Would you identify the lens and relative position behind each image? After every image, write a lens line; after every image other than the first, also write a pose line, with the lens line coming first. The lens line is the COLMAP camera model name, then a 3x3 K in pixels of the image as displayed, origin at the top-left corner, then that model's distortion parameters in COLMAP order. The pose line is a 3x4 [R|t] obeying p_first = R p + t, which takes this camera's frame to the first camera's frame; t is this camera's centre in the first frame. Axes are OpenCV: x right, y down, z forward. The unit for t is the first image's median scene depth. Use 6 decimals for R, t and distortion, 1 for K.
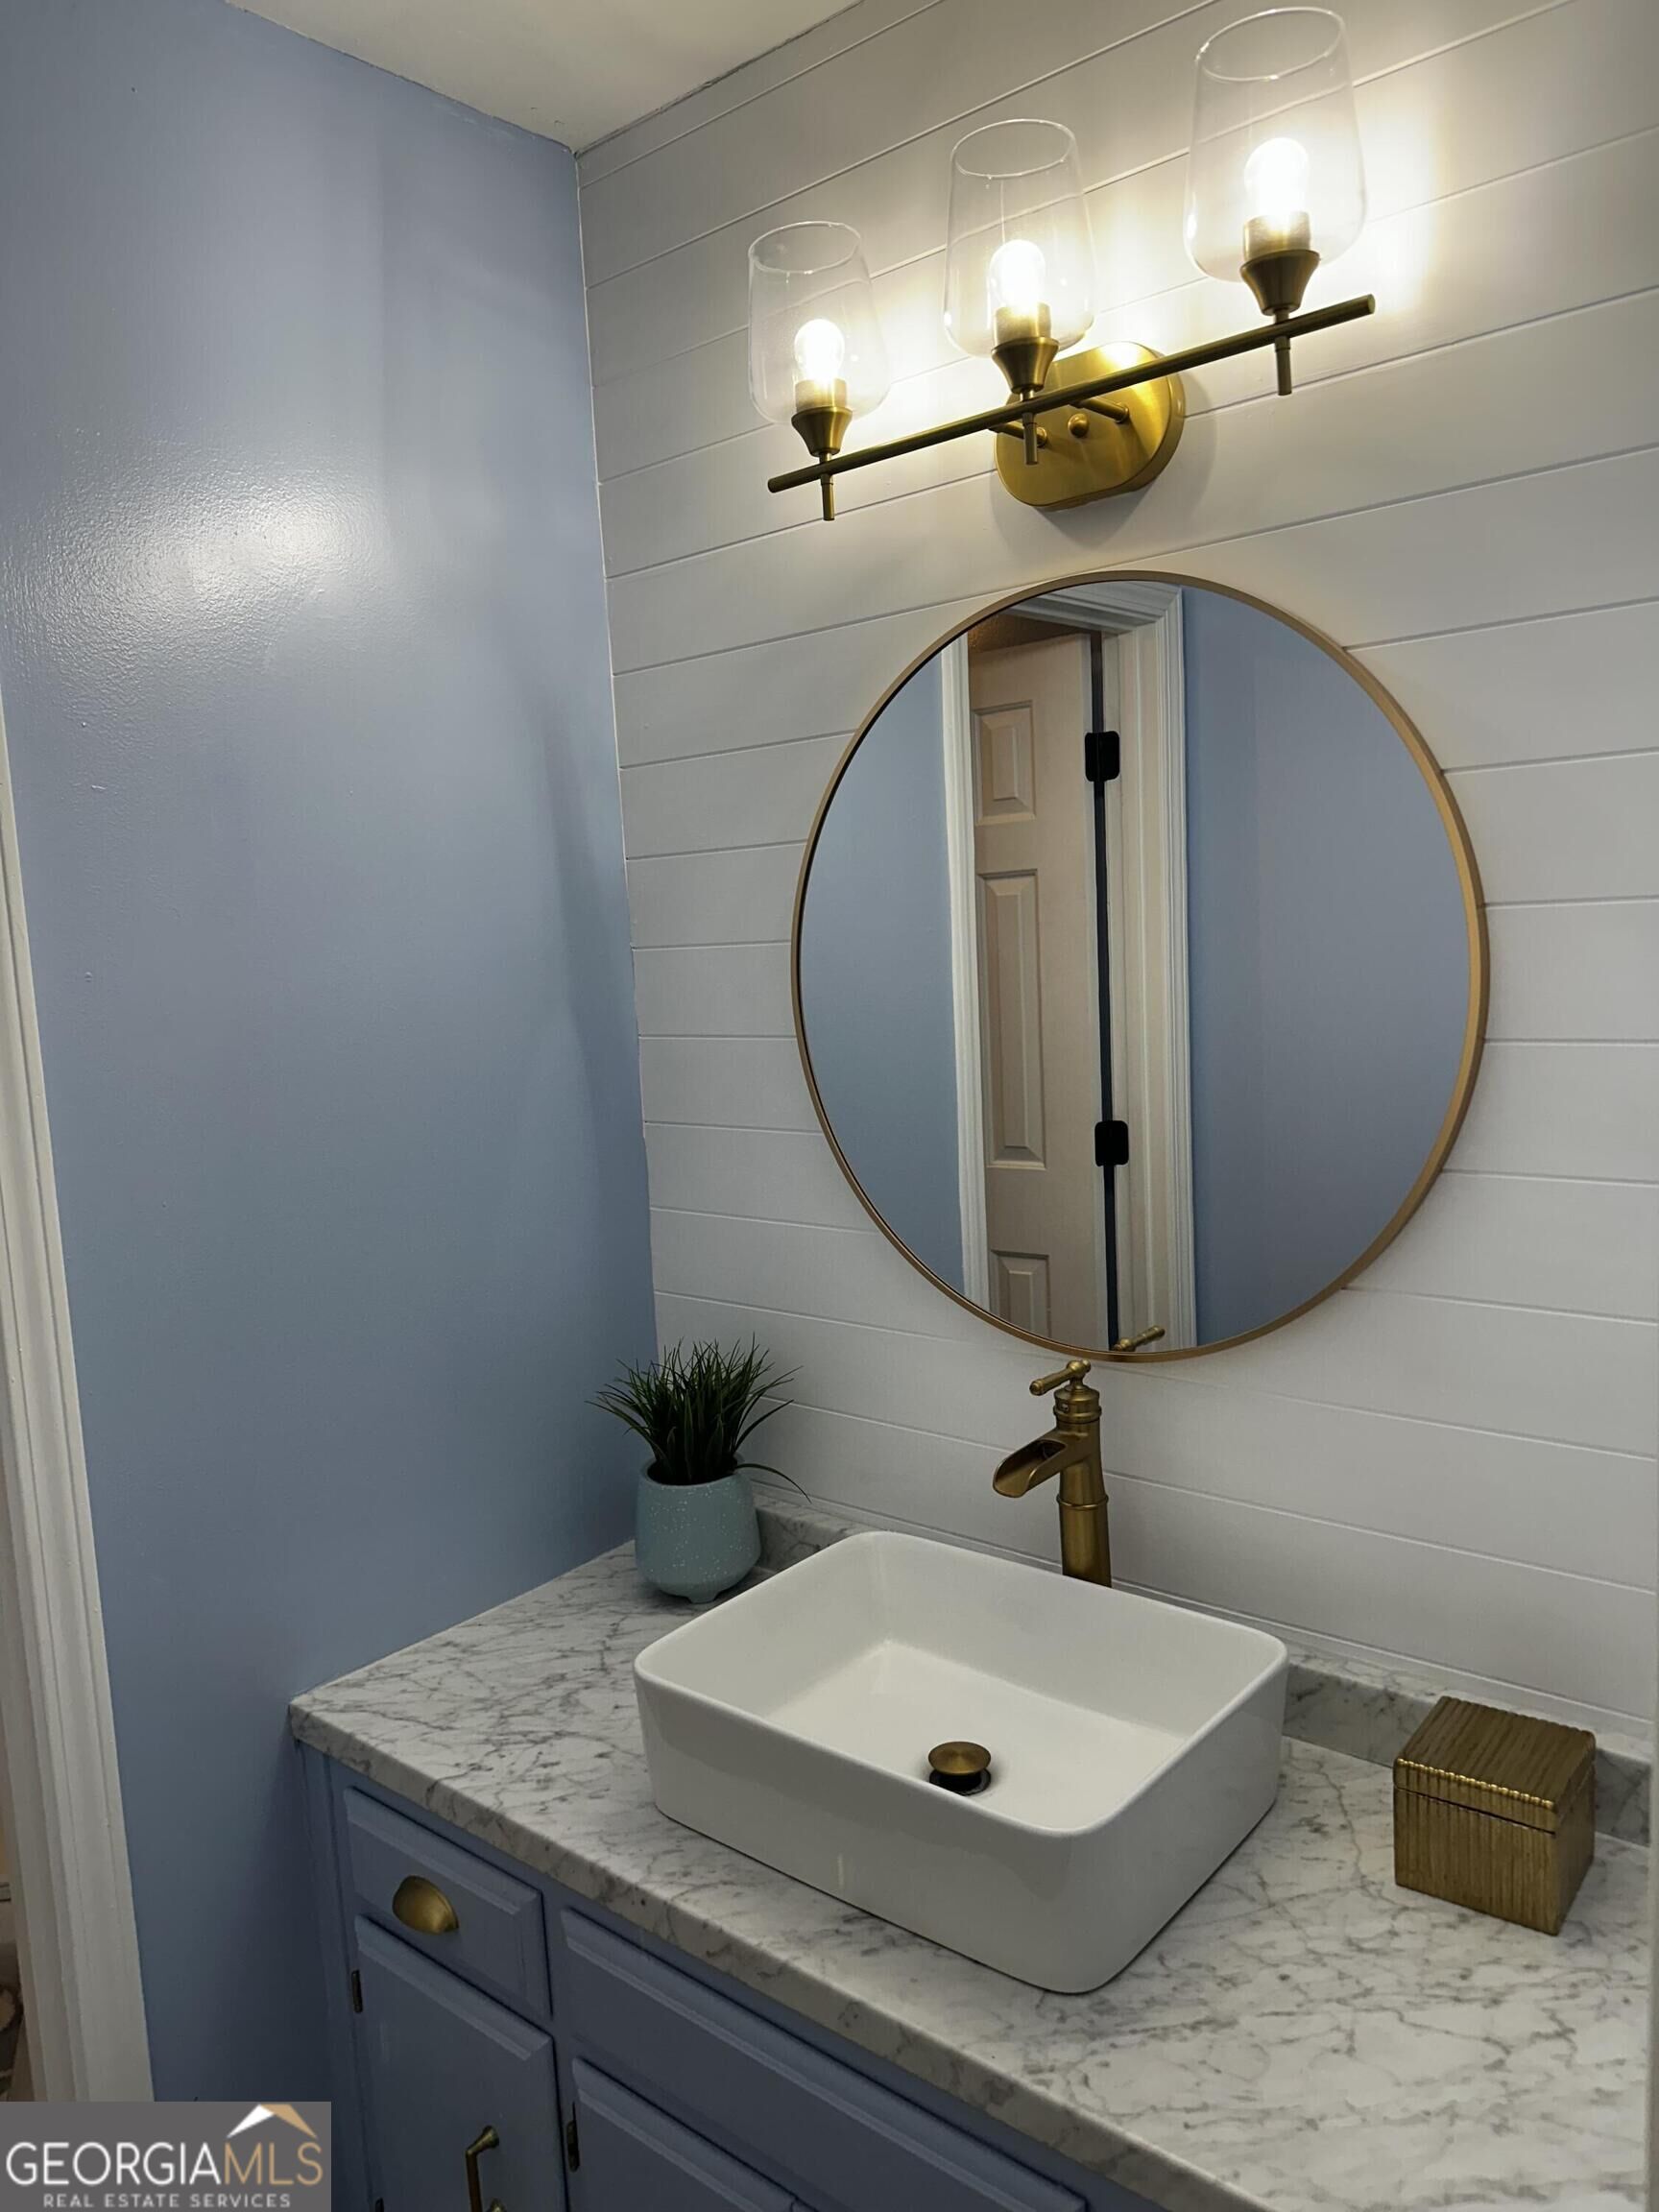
lens RADIAL K [[1567.1, 0, 821.5], [0, 1567.1, 1122.8], [0, 0, 1]] dist [-0.006392, 0.003677]
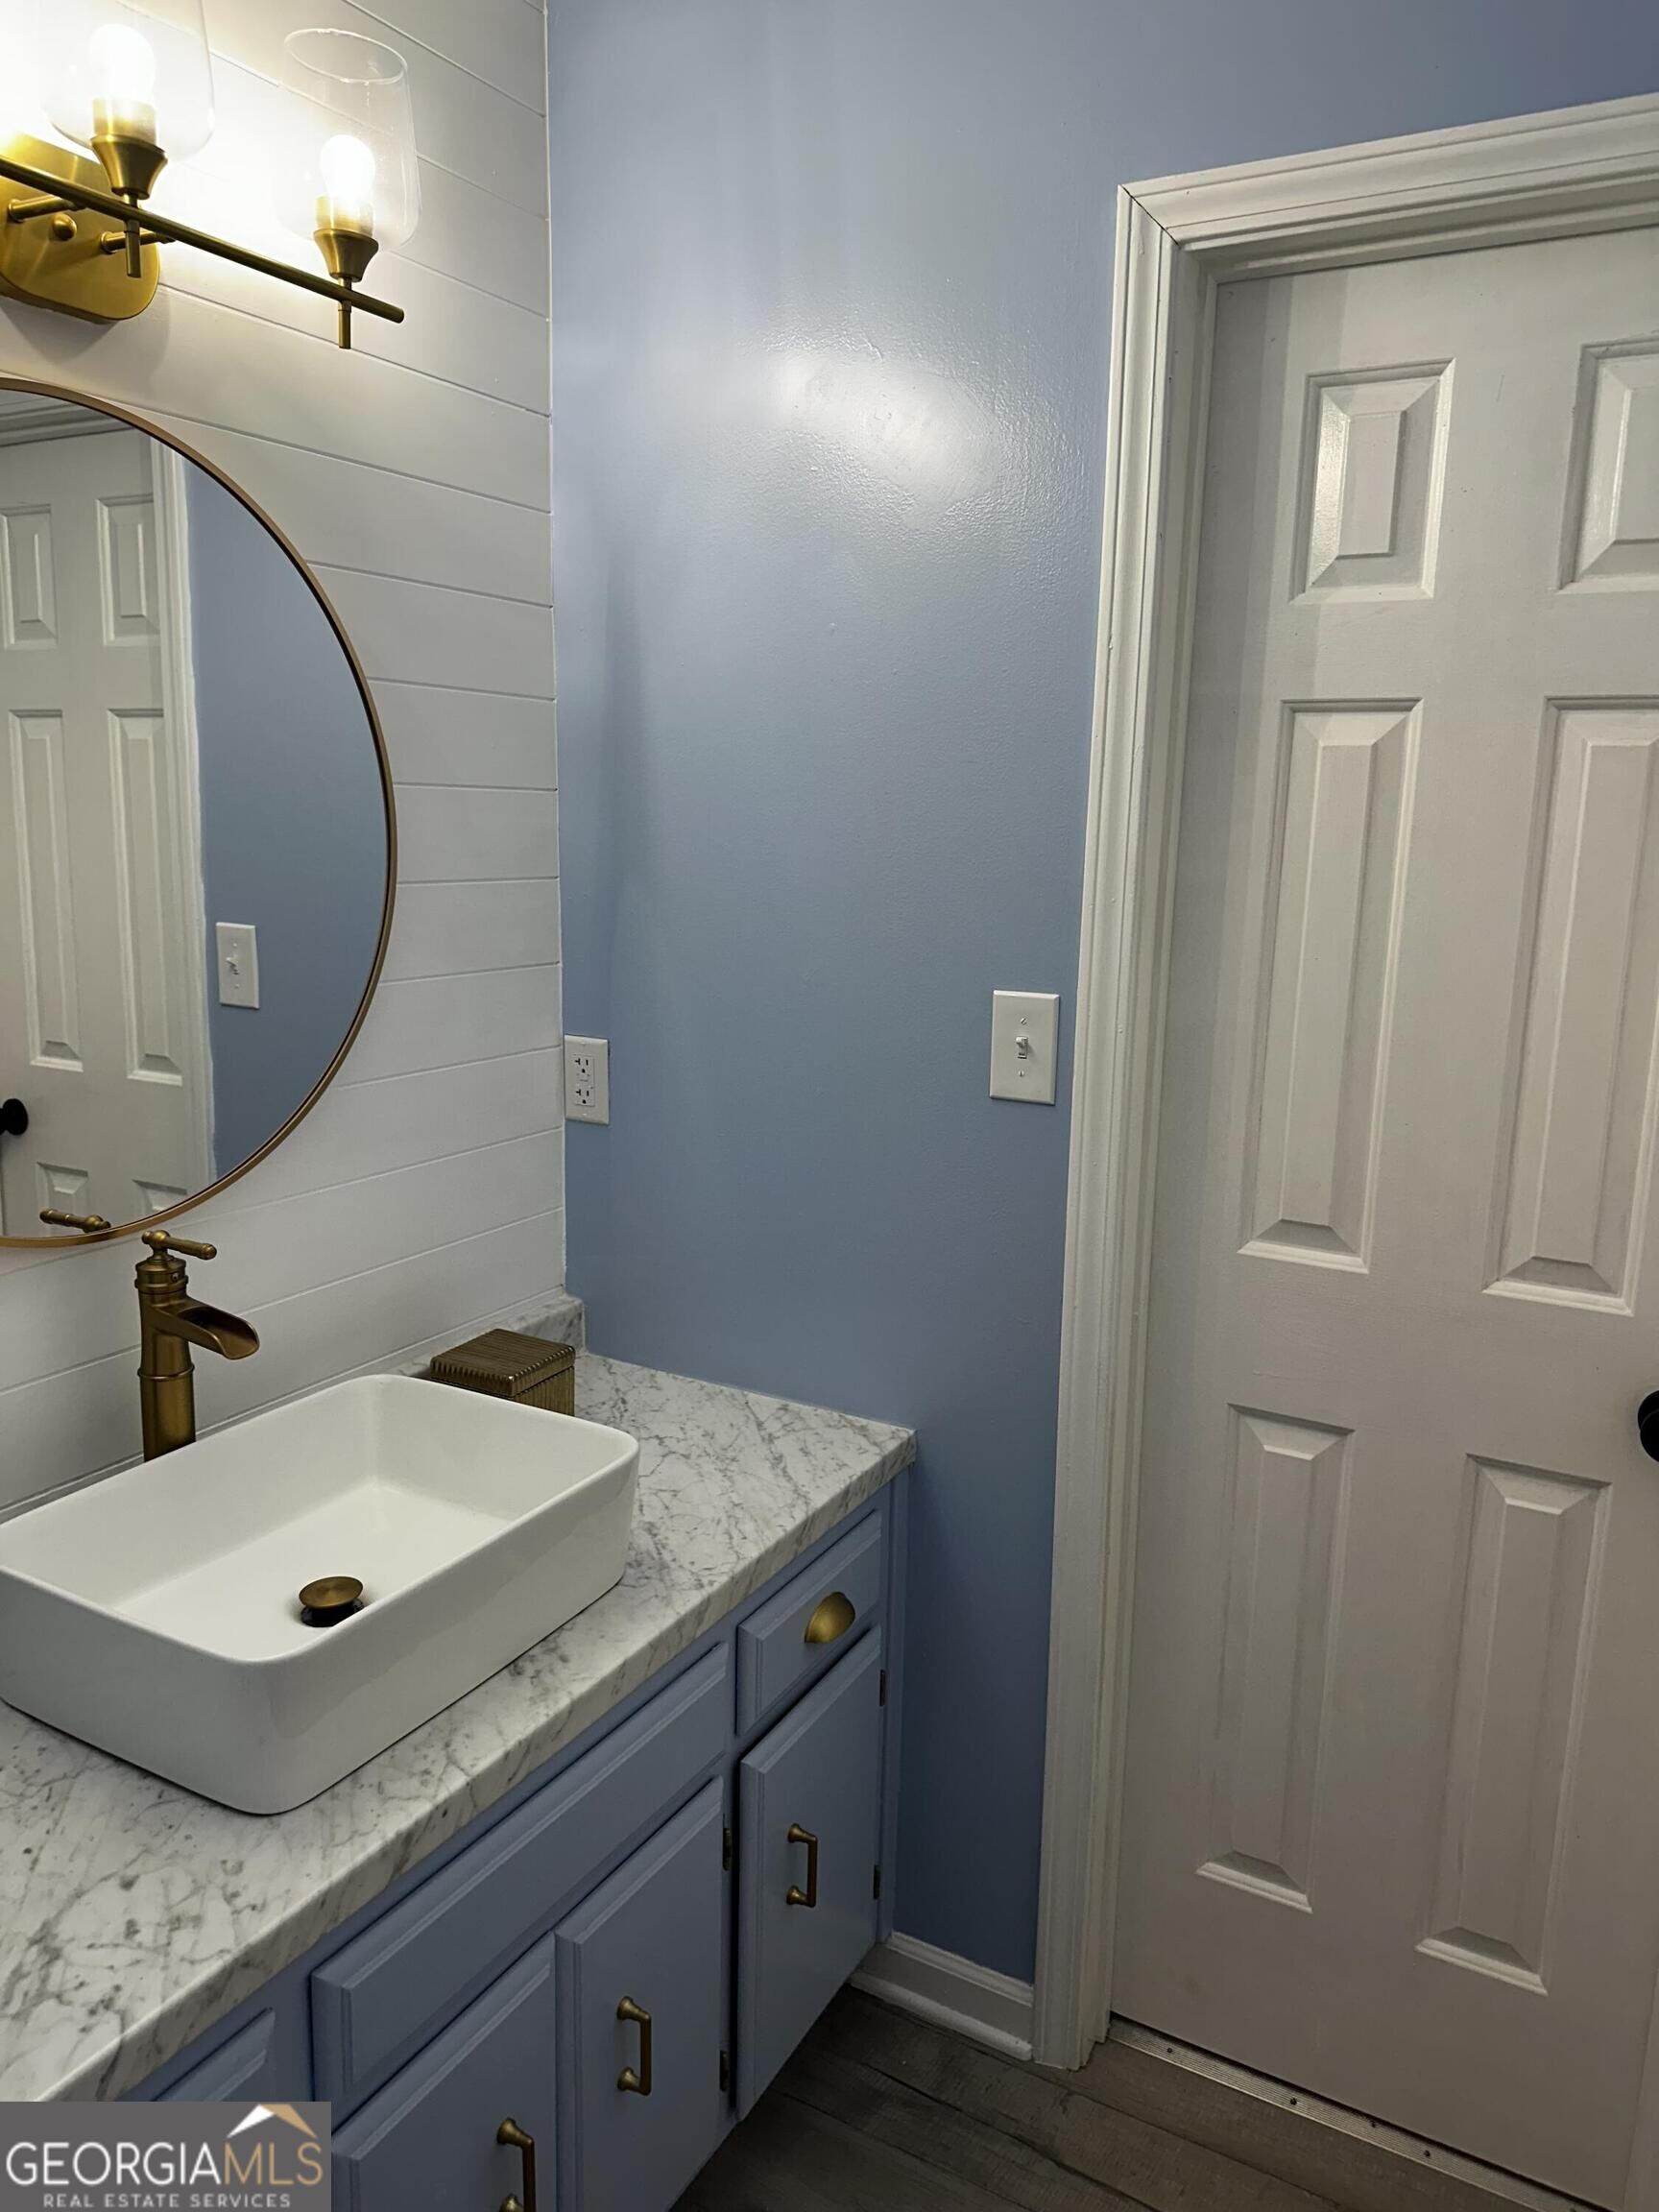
lens RADIAL K [[1550.3, 0, 873.5], [0, 1550.3, 1079.9], [0, 0, 1]] dist [-0.005503, -0.004716]
pose [[-0.209950, -0.130994, 0.968897, -1.033906], [0.106221, 0.982062, 0.155791, -0.047362], [-0.971925, 0.135626, -0.192269, 0.898673]]
